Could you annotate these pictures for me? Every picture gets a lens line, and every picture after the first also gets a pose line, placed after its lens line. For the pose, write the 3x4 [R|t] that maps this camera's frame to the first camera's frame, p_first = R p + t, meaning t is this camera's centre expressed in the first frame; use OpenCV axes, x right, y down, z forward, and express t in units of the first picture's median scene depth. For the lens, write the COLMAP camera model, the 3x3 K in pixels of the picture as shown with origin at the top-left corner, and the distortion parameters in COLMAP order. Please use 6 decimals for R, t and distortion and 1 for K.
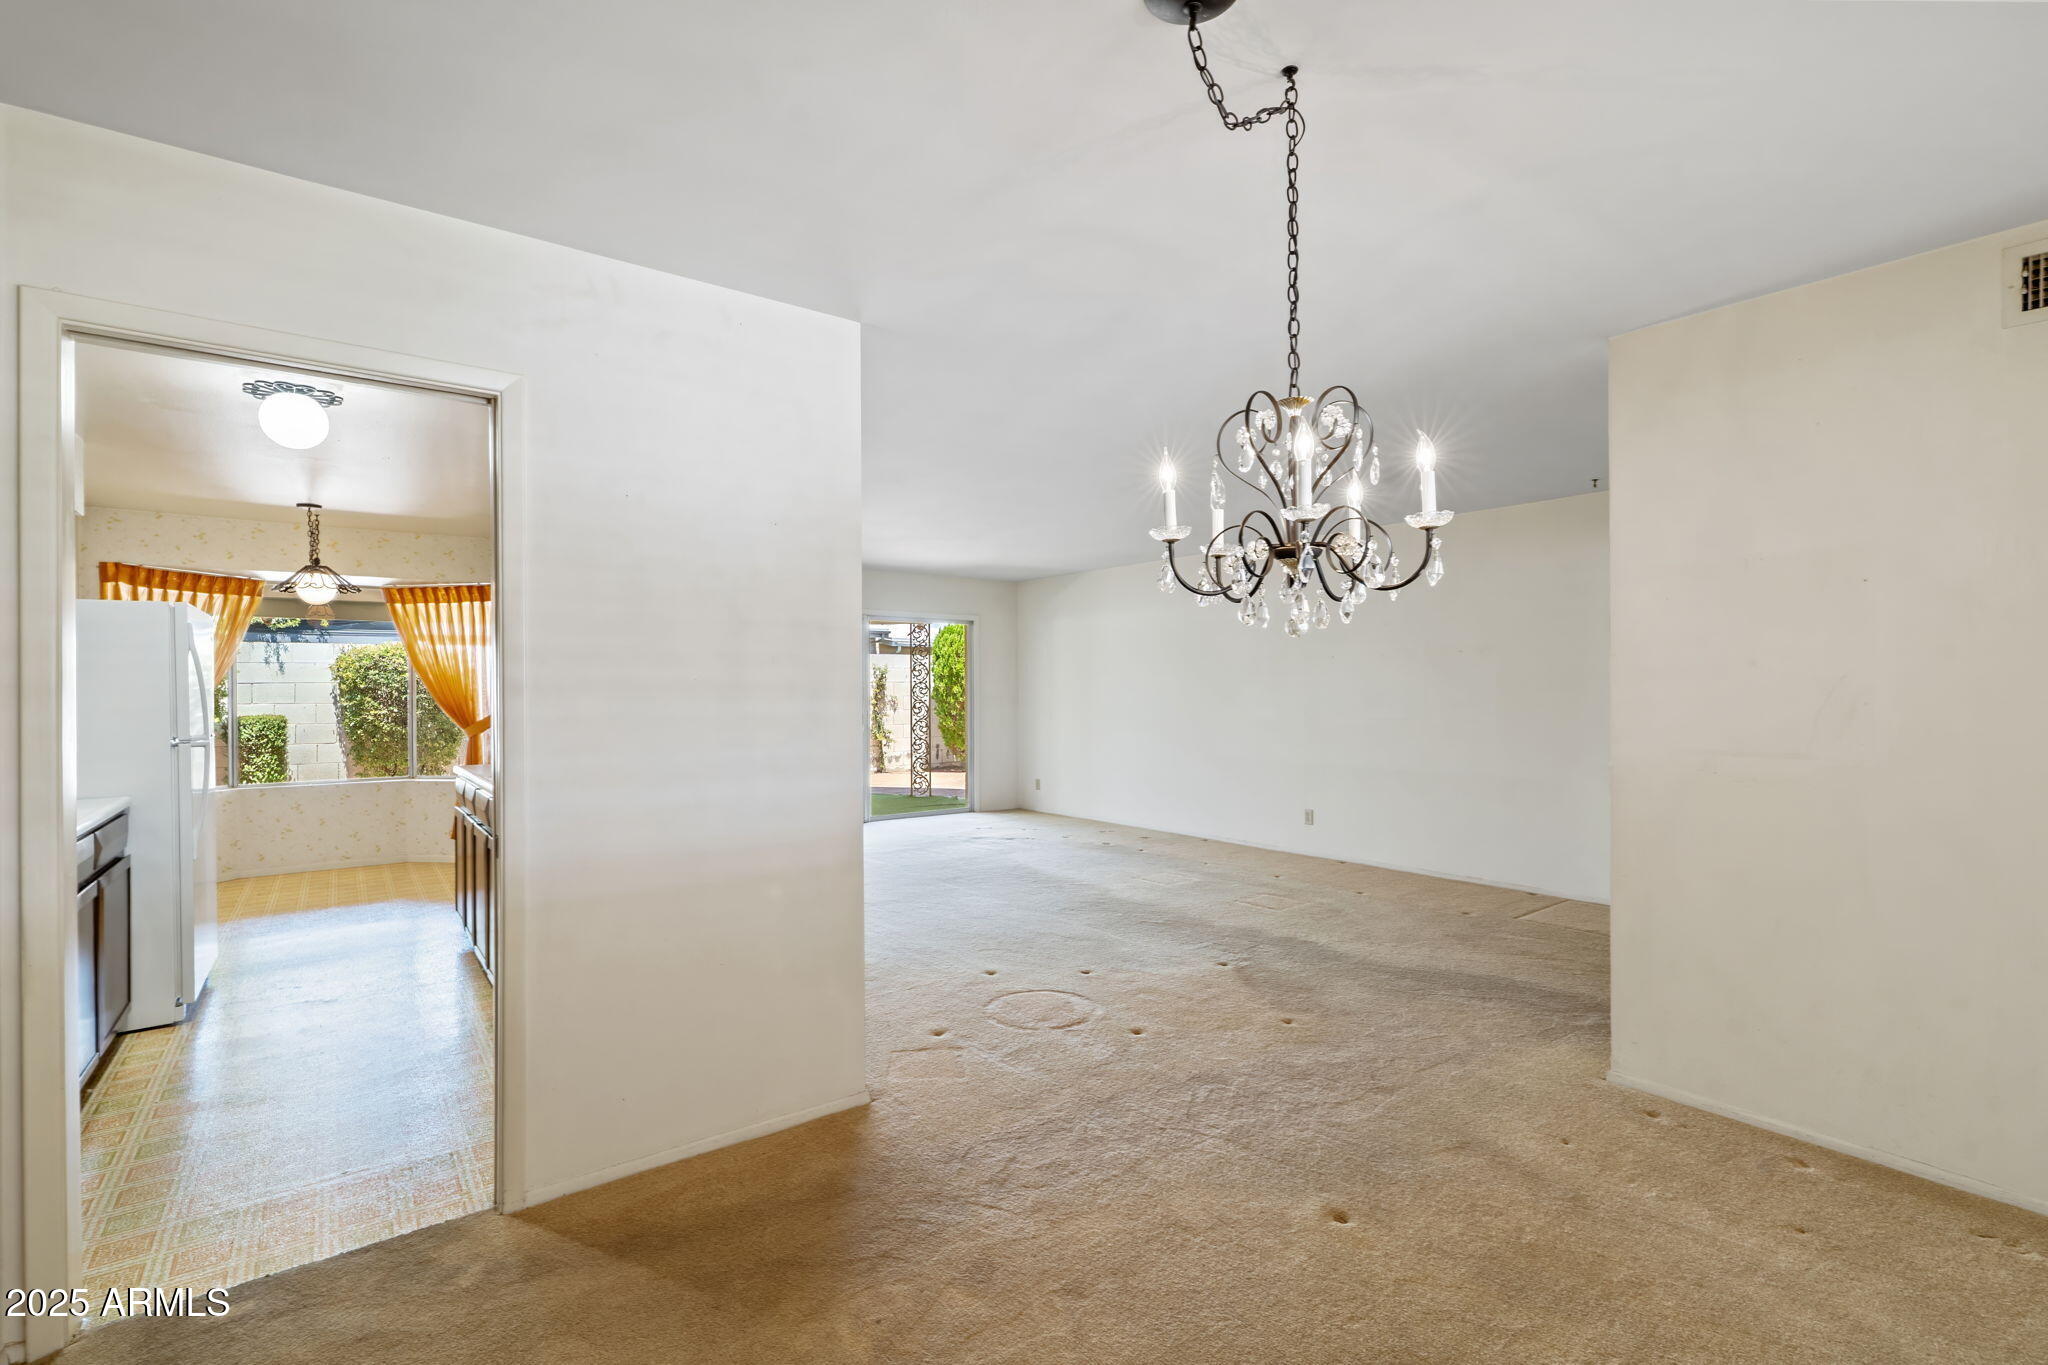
lens RADIAL K [[895.8, 0, 1020.7], [0, 895.8, 690.0], [0, 0, 1]] dist [-0.001576, -0.000412]
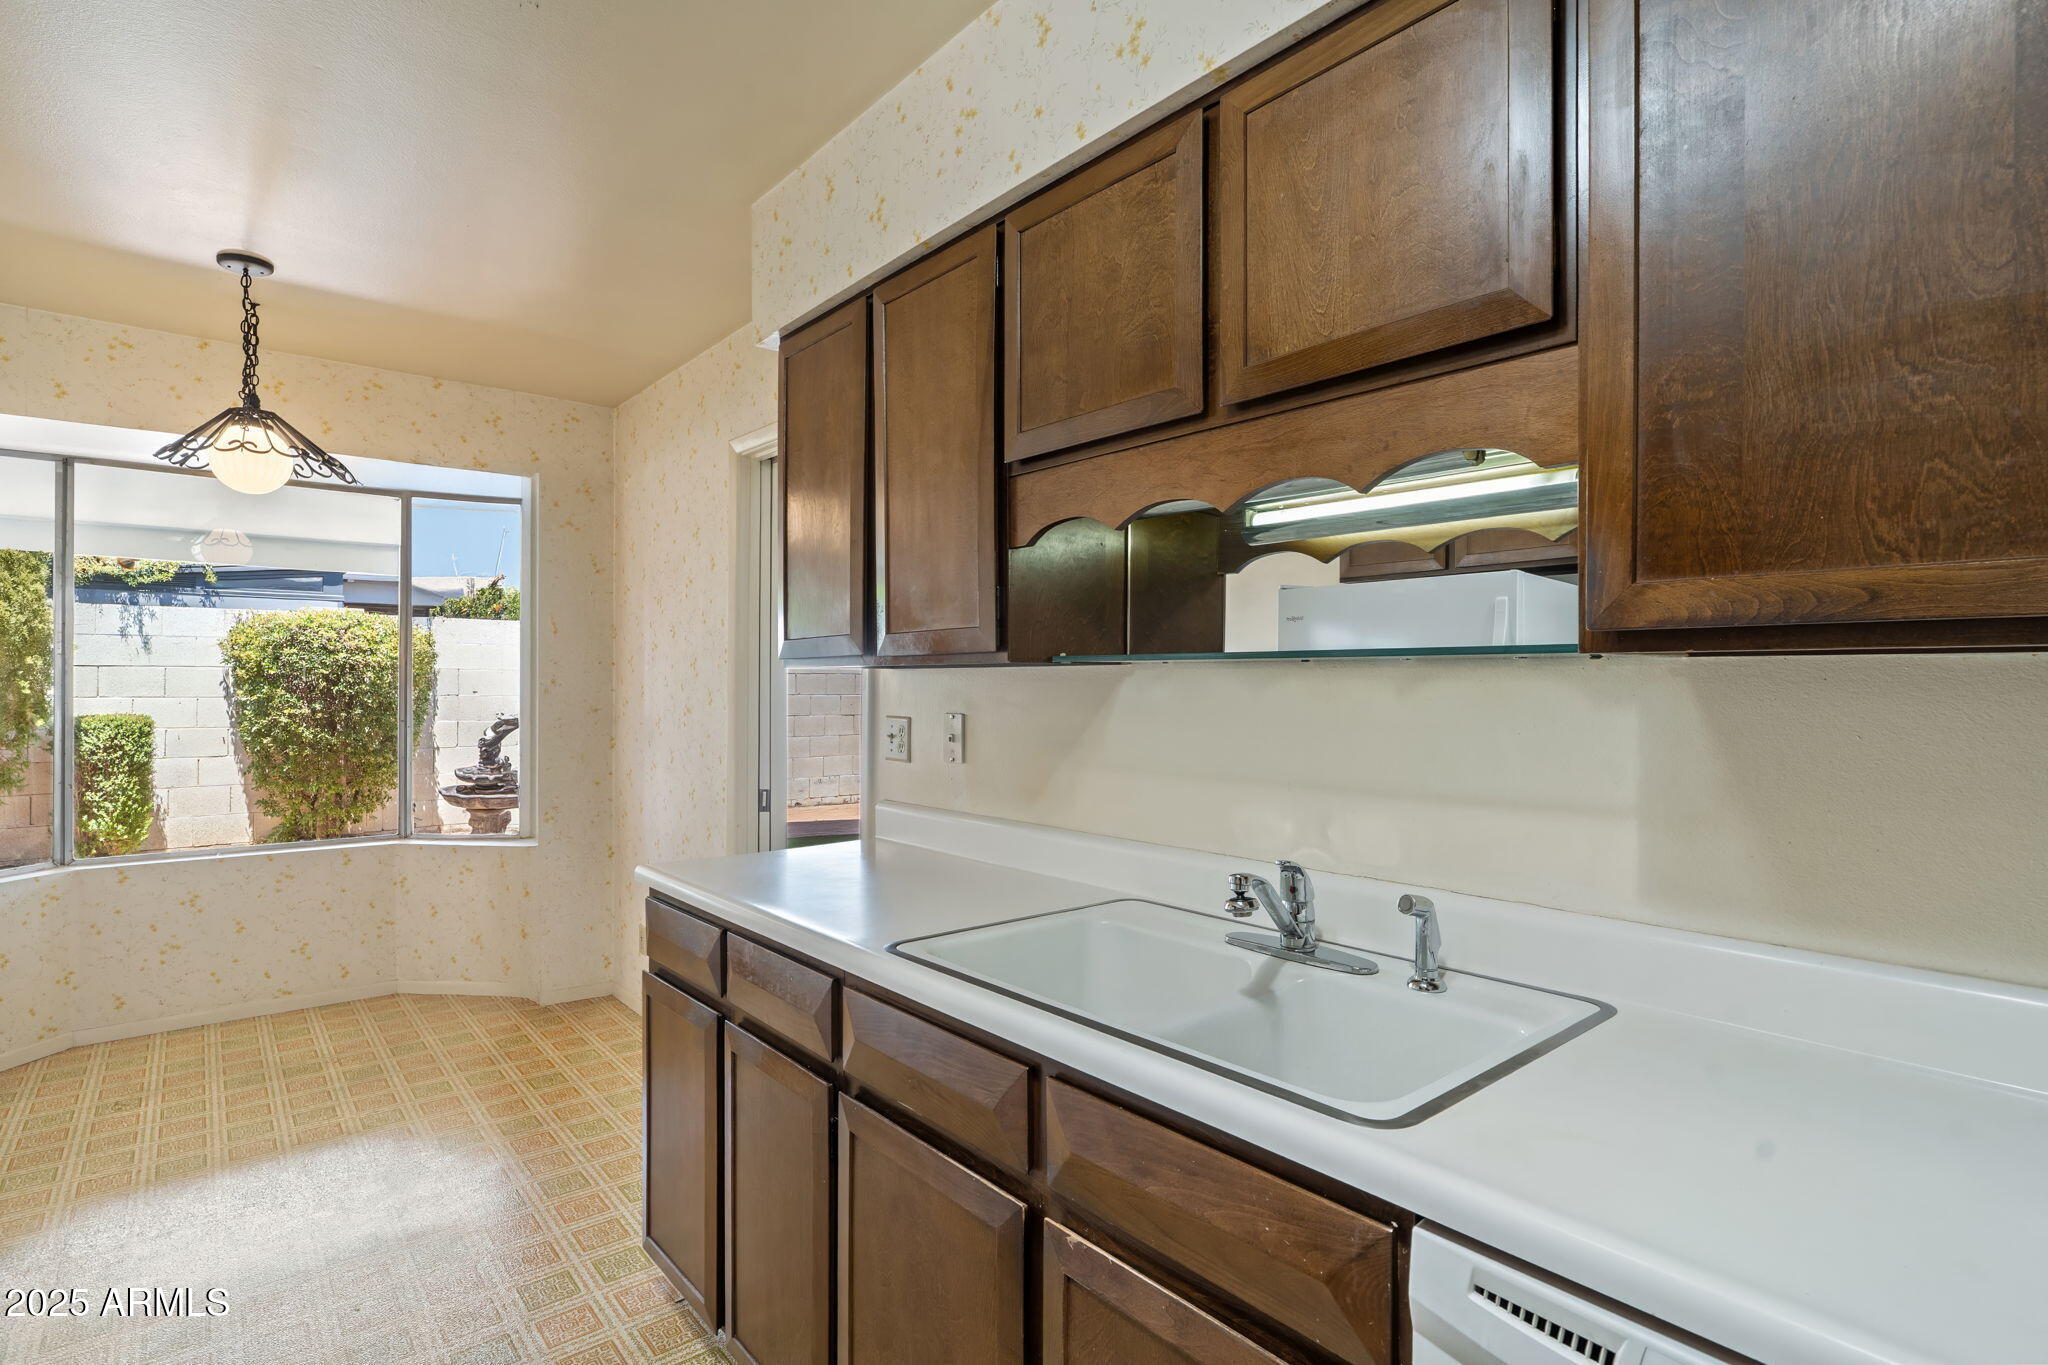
lens RADIAL K [[989.0, 0, 1026.0], [0, 989.0, 681.0], [0, 0, 1]] dist [-0.003709, -0.000352]
pose [[0.998821, 0.008236, 0.047832, -0.212952], [-0.008056, 0.999960, -0.003957, 0.000787], [-0.047863, 0.003567, 0.998848, 0.243614]]
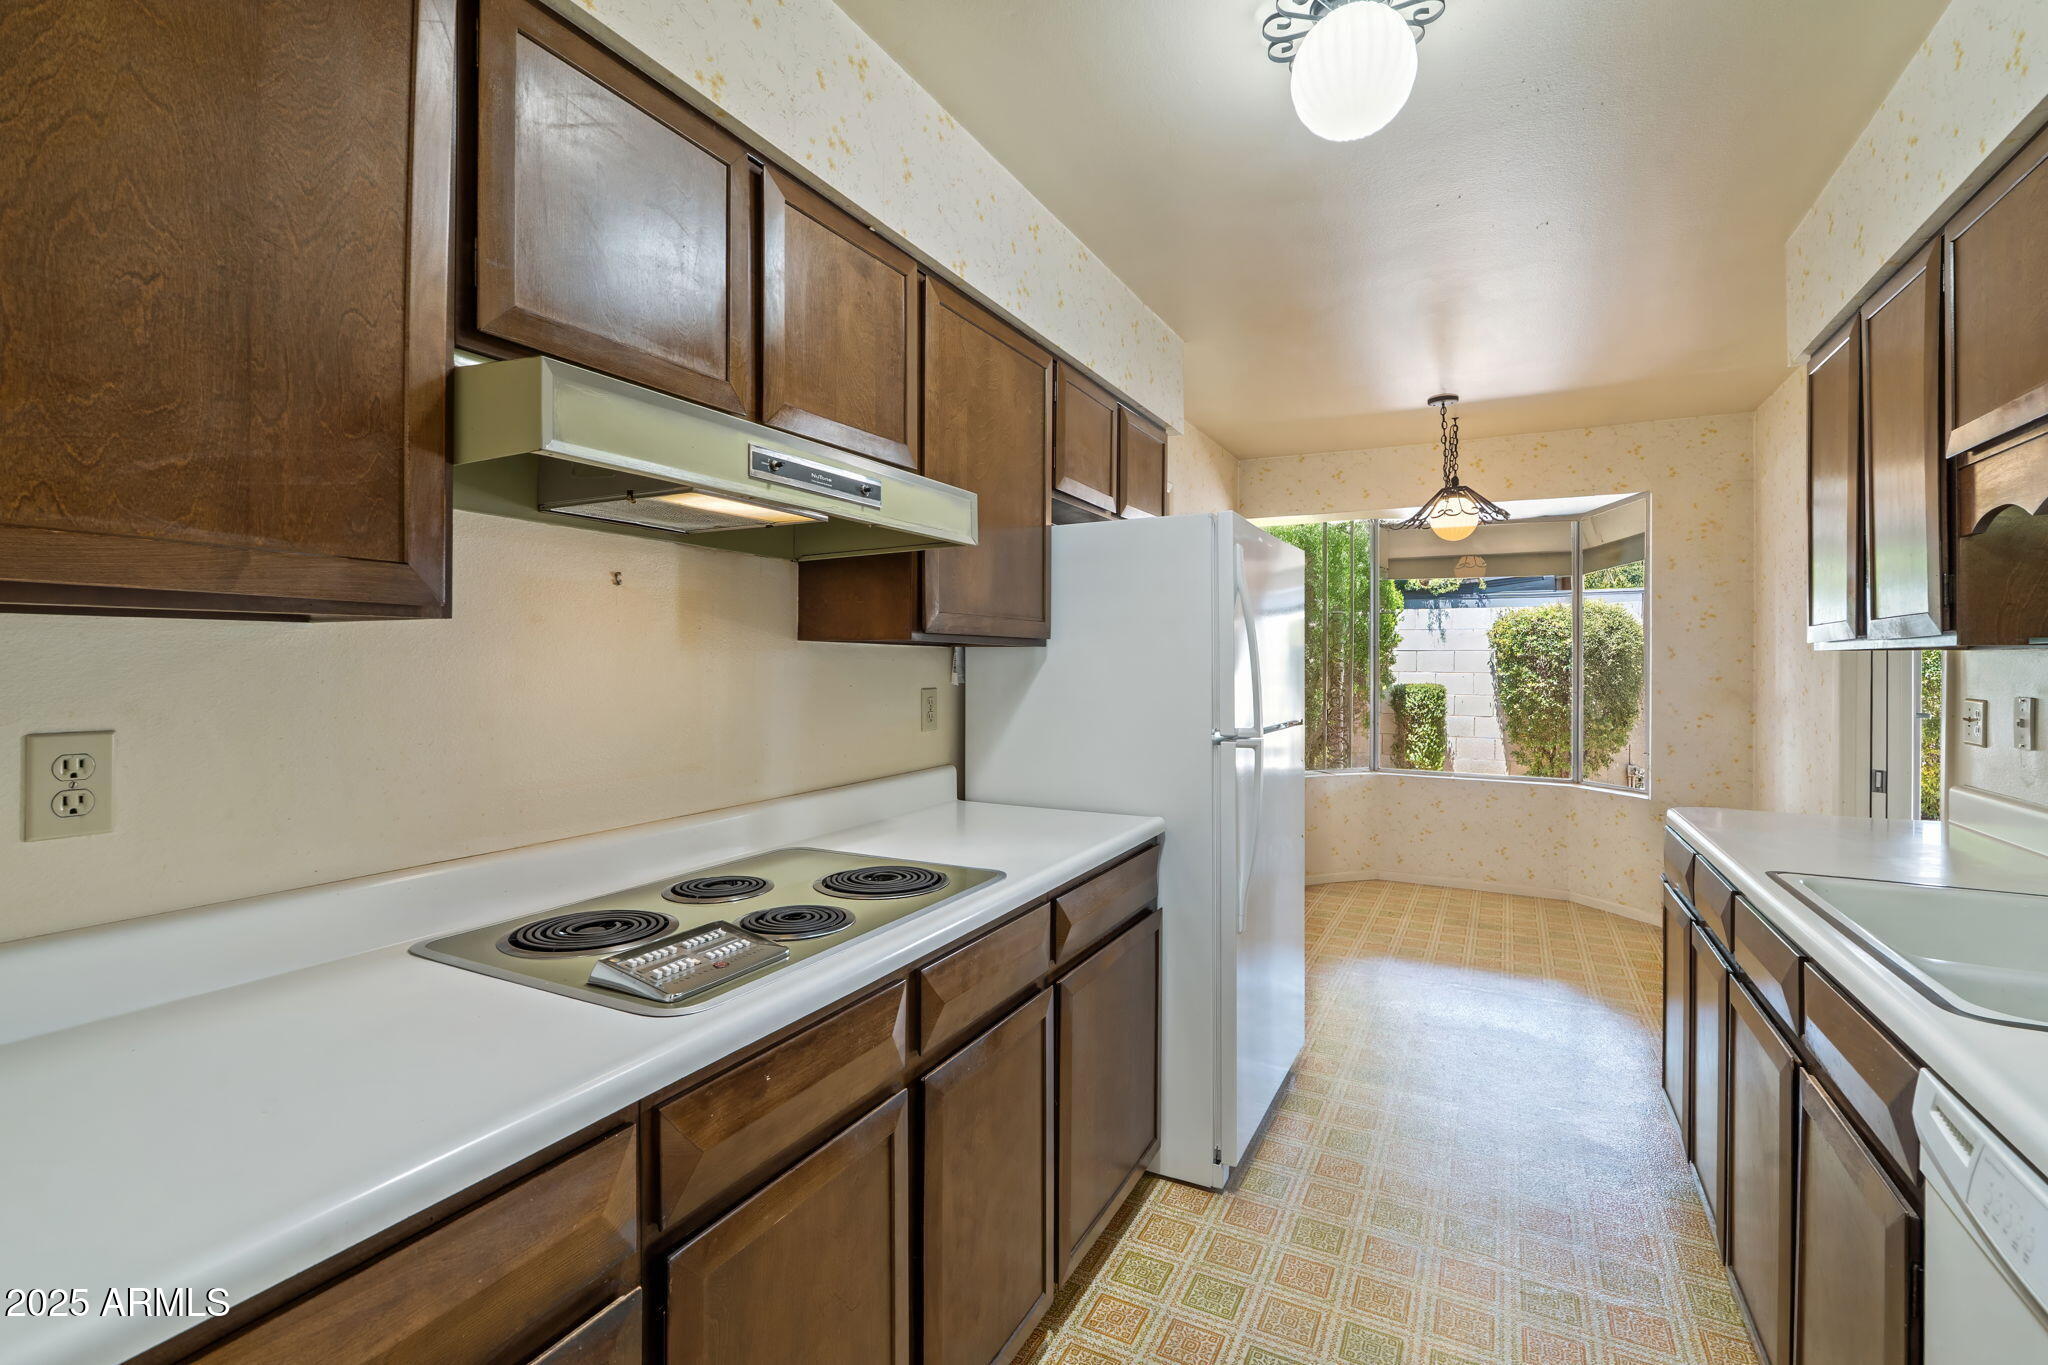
lens RADIAL K [[903.3, 0, 1026.7], [0, 903.3, 654.1], [0, 0, 1]] dist [-0.001577, -0.000264]
pose [[0.417775, 0.003963, -0.908542, -0.137639], [-0.009853, 0.999951, -0.000168, 0.000358], [0.908497, 0.009022, 0.417794, 0.197176]]
